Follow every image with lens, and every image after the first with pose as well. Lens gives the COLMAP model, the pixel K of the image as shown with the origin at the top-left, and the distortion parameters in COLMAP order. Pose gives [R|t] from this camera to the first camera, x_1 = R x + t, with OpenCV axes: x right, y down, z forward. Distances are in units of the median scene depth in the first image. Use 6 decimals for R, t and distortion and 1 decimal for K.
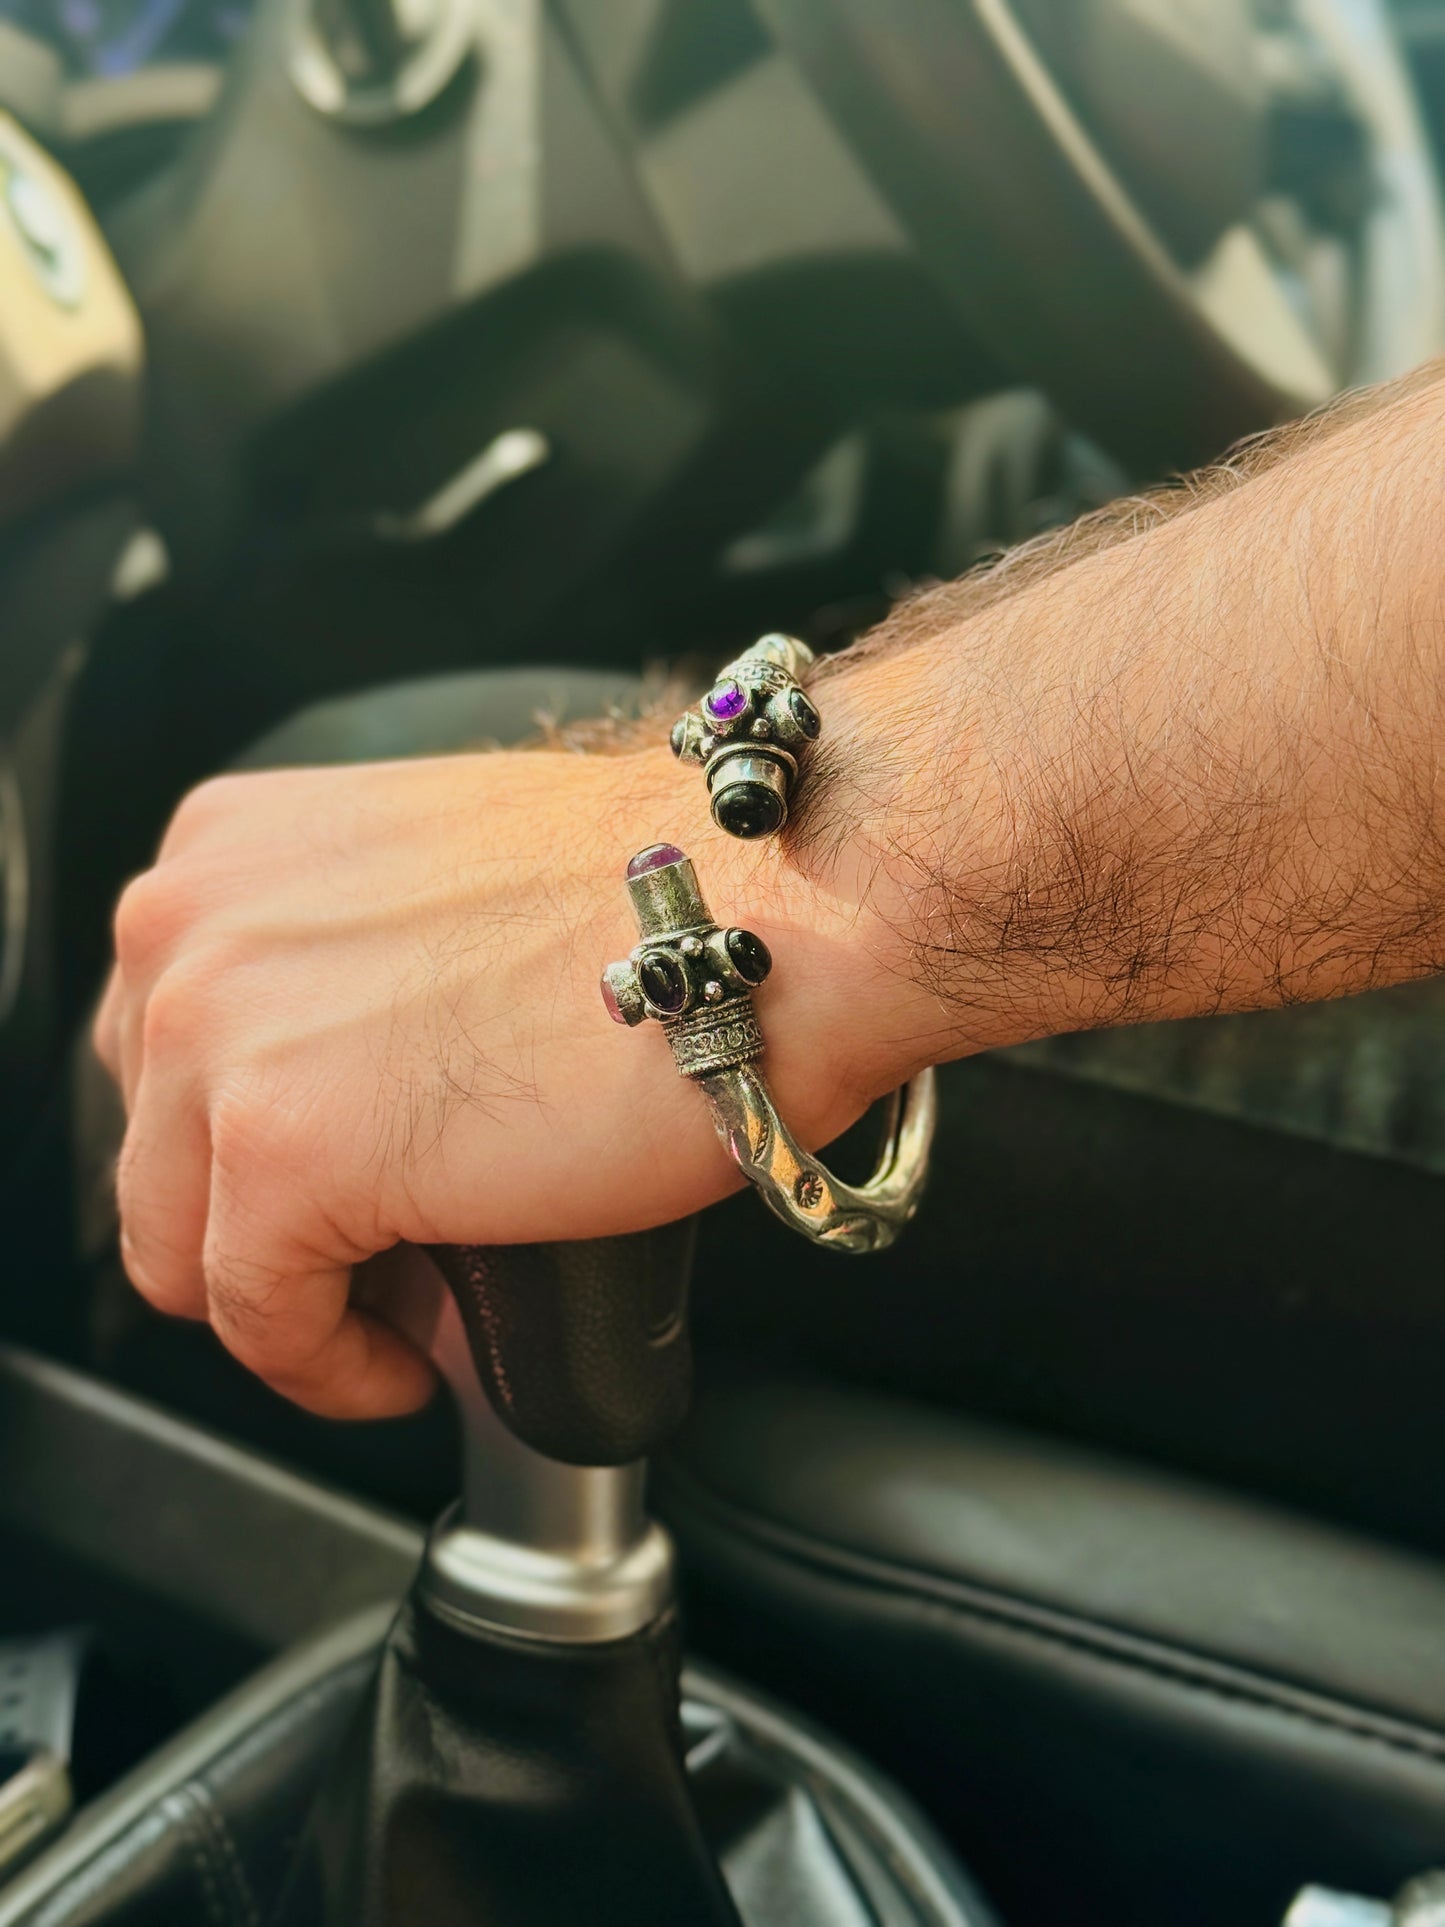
lens RADIAL K [[2718.6, 0, 722.5], [0, 2718.6, 963.5], [0, 0, 1]] dist [0.028223, -0.048081]
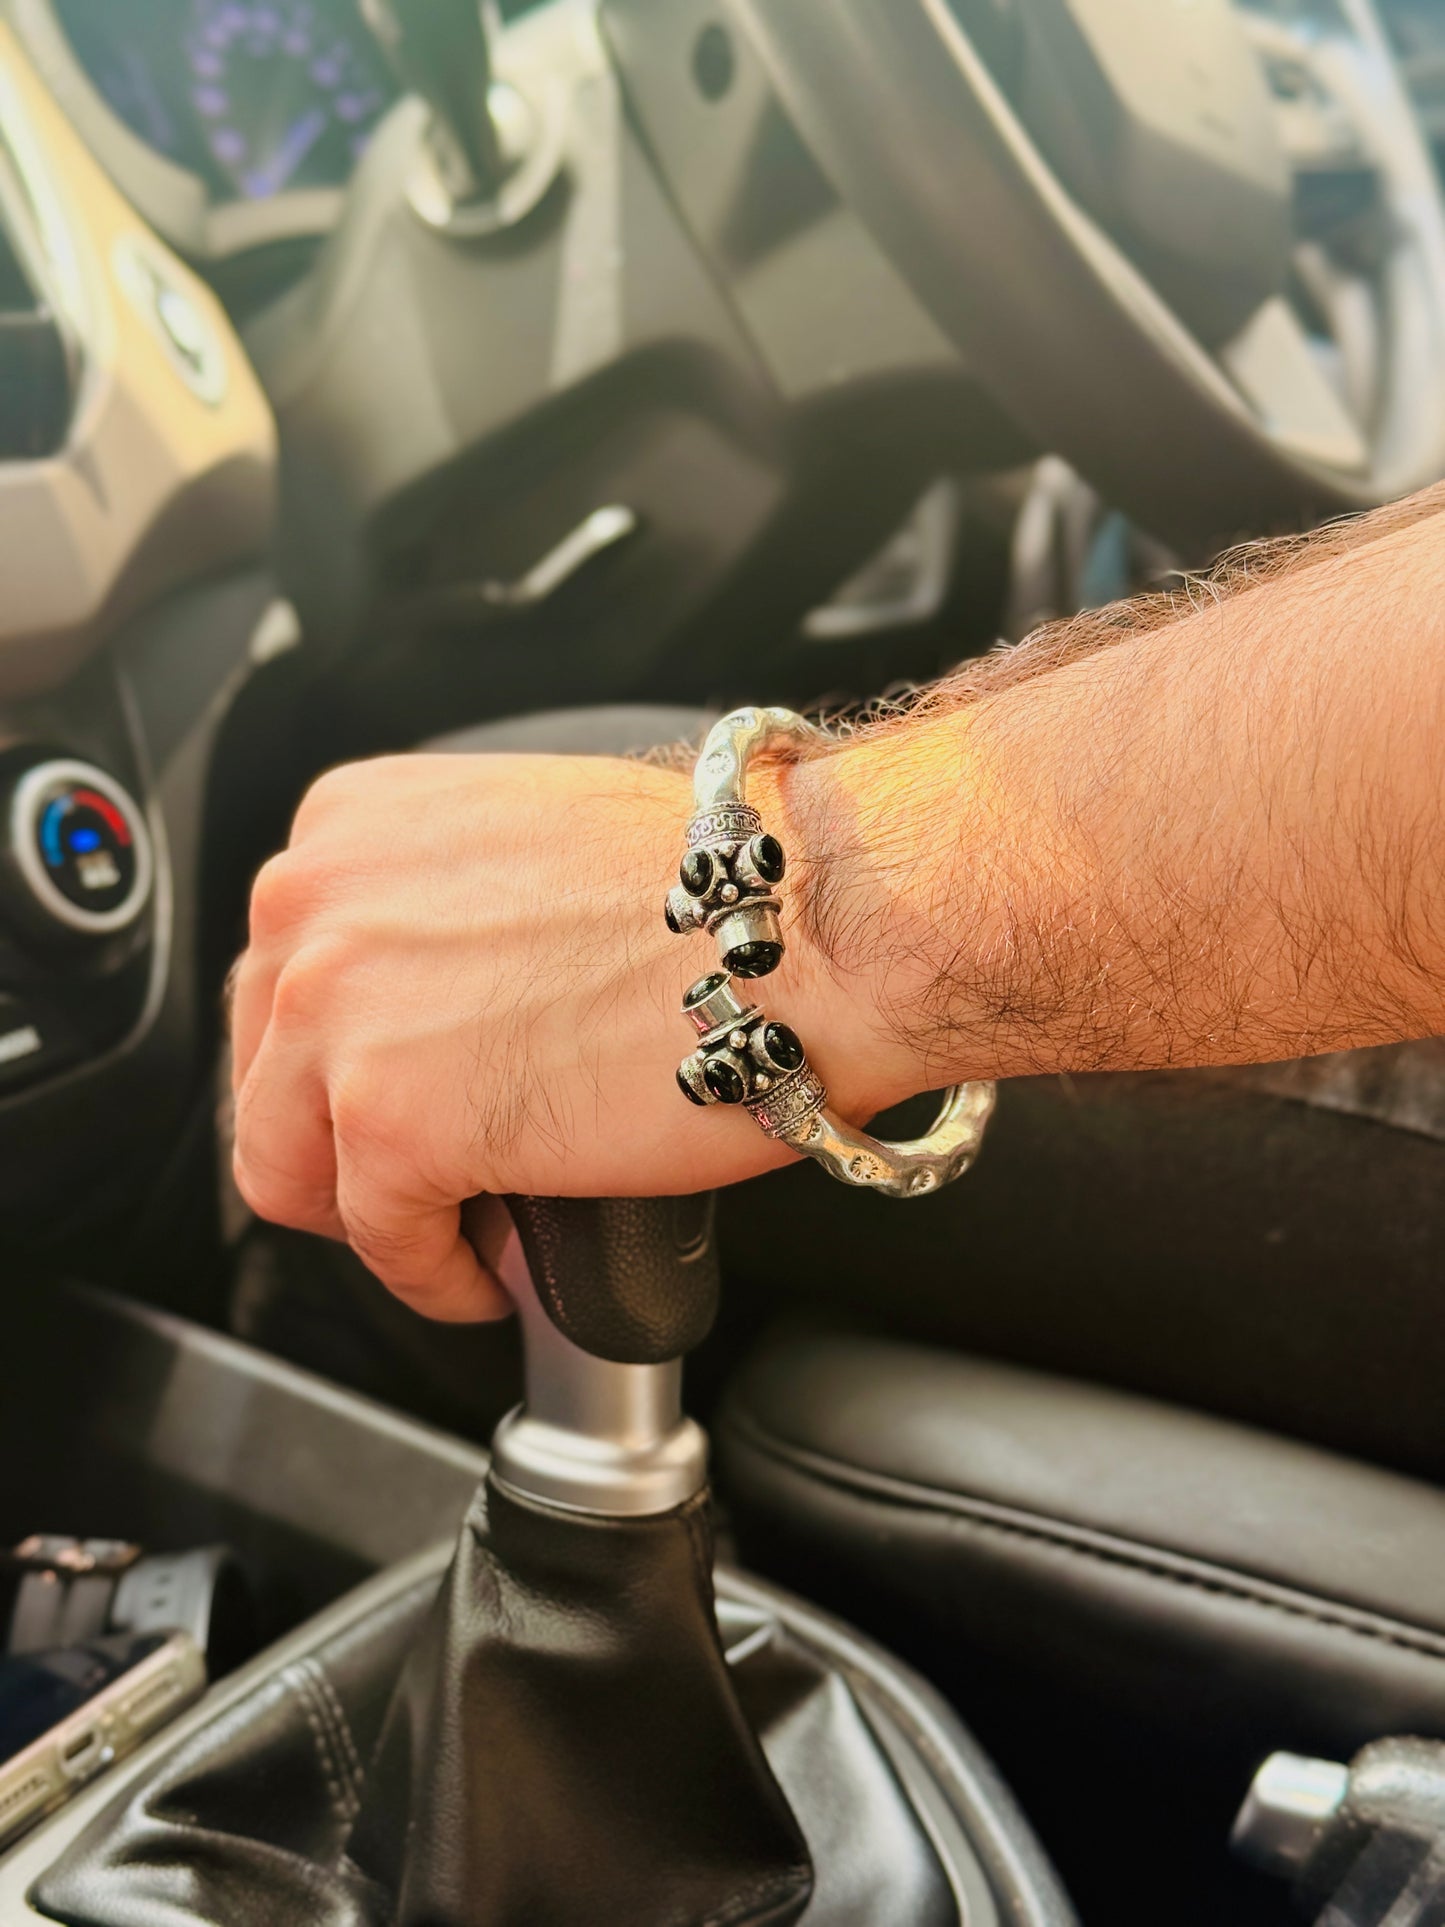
lens RADIAL K [[2718.6, 0, 722.5], [0, 2718.6, 963.5], [0, 0, 1]] dist [0.028223, -0.048081]
pose [[0.997895, -0.014331, -0.063246, 0.058021], [0.012314, 0.999406, -0.032176, 0.042001], [0.063669, 0.031329, 0.997479, -0.152645]]
